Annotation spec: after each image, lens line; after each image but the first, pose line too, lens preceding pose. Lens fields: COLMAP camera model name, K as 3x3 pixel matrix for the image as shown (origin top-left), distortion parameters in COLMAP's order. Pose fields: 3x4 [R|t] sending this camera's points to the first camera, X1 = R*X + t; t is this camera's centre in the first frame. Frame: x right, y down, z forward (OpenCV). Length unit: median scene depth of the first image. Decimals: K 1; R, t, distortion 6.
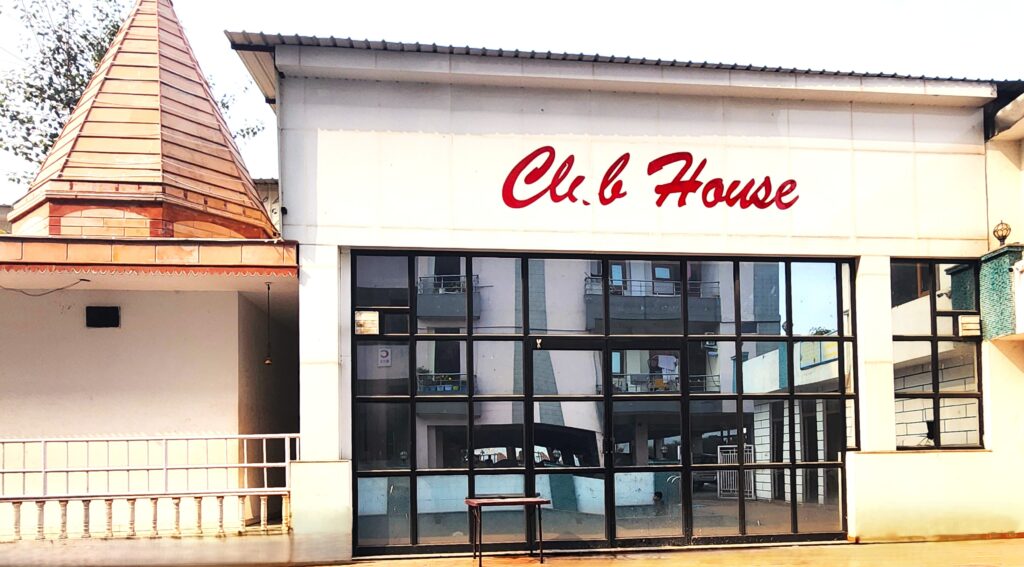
lens RADIAL K [[655.9, 0, 511.8], [0, 655.9, 428.5], [0, 0, 1]] dist [-0.002983, -0.004144]
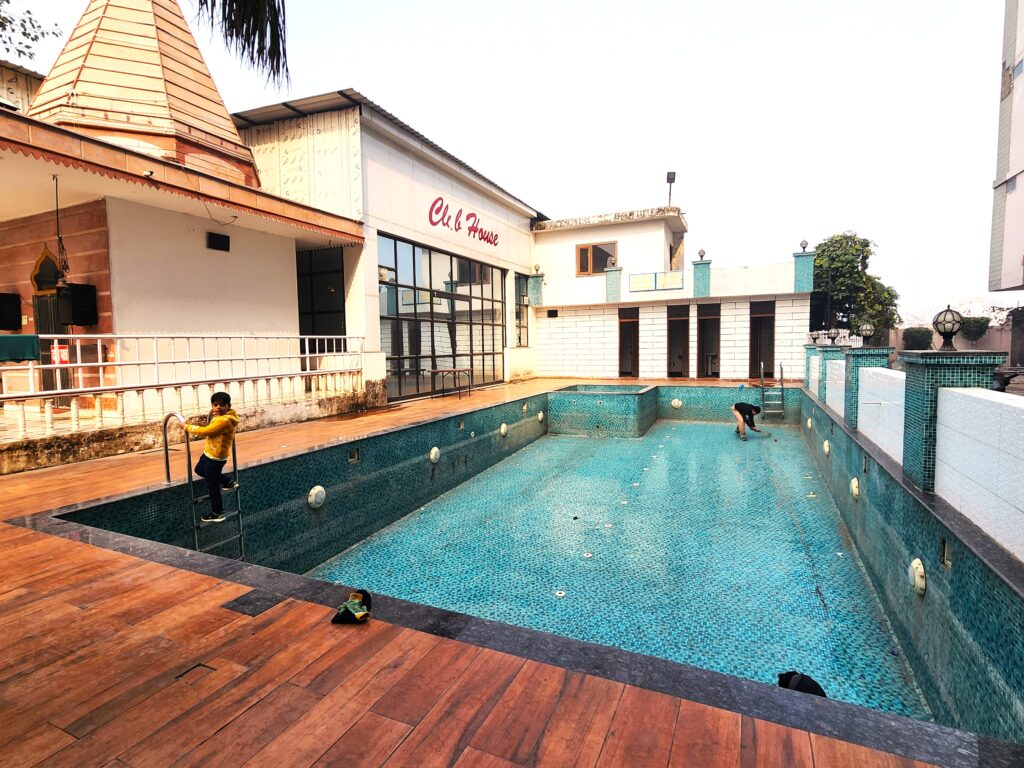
lens RADIAL K [[517.0, 0, 512.0], [0, 517.0, 384.0], [0, 0, 1]] dist [-0.002151, -0.000620]
pose [[0.504644, -0.059755, 0.861257, -1.240956], [-0.010851, 0.997084, 0.075537, 0.026530], [-0.863259, -0.047464, 0.502524, -0.031406]]
